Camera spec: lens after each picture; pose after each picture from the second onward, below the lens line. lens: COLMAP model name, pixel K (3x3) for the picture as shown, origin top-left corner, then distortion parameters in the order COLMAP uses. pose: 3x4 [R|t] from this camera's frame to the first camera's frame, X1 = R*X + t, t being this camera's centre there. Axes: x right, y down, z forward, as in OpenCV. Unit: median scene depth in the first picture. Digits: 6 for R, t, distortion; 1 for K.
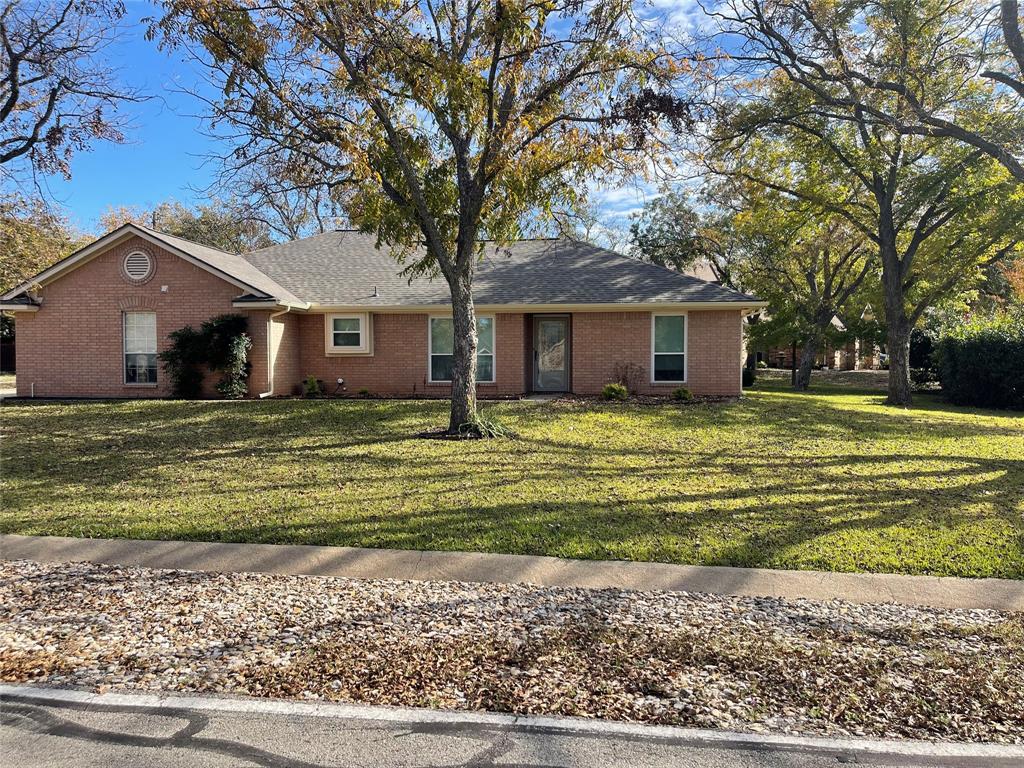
lens RADIAL K [[758.2, 0, 510.6], [0, 758.2, 394.9], [0, 0, 1]] dist [0.070911, -0.078009]
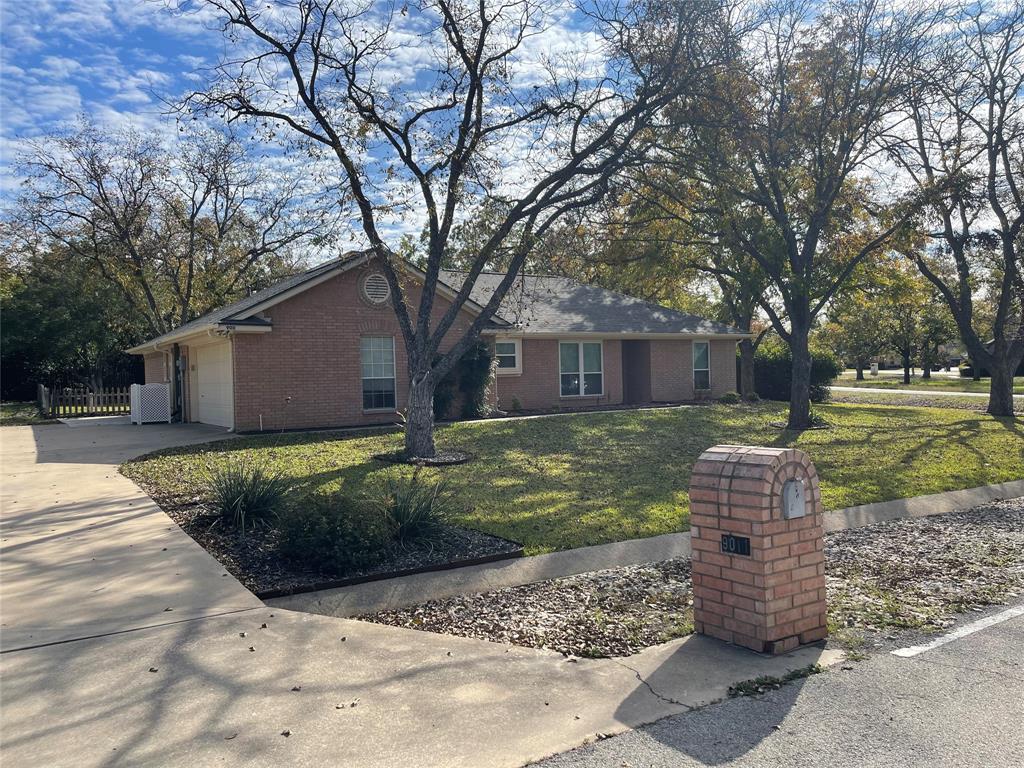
lens RADIAL K [[766.4, 0, 513.5], [0, 766.4, 400.1], [0, 0, 1]] dist [0.078405, -0.111037]
pose [[0.743527, -0.039631, 0.667531, -0.998915], [0.044772, 0.998953, 0.009439, -0.027607], [-0.667206, 0.022869, 0.744522, 0.160614]]
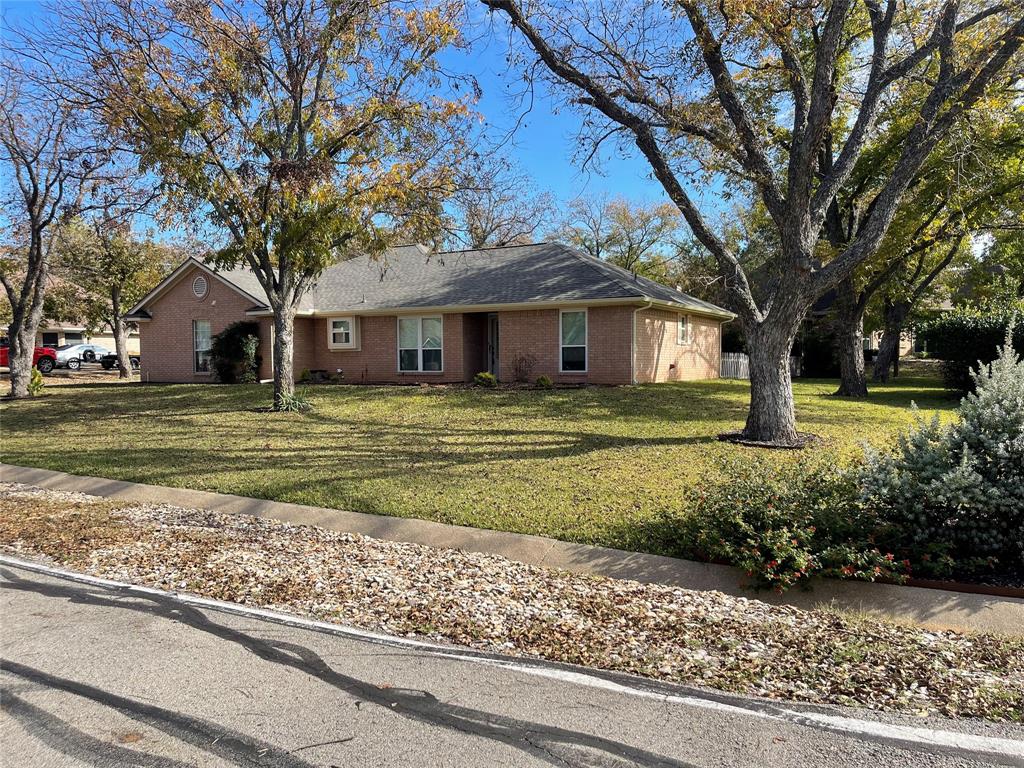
lens RADIAL K [[766.4, 0, 513.5], [0, 766.4, 400.1], [0, 0, 1]] dist [0.078405, -0.111037]
pose [[0.924491, 0.013937, -0.380948, 0.552069], [-0.006137, 0.999746, 0.021682, 0.000960], [0.381154, -0.017707, 0.924342, -0.067430]]
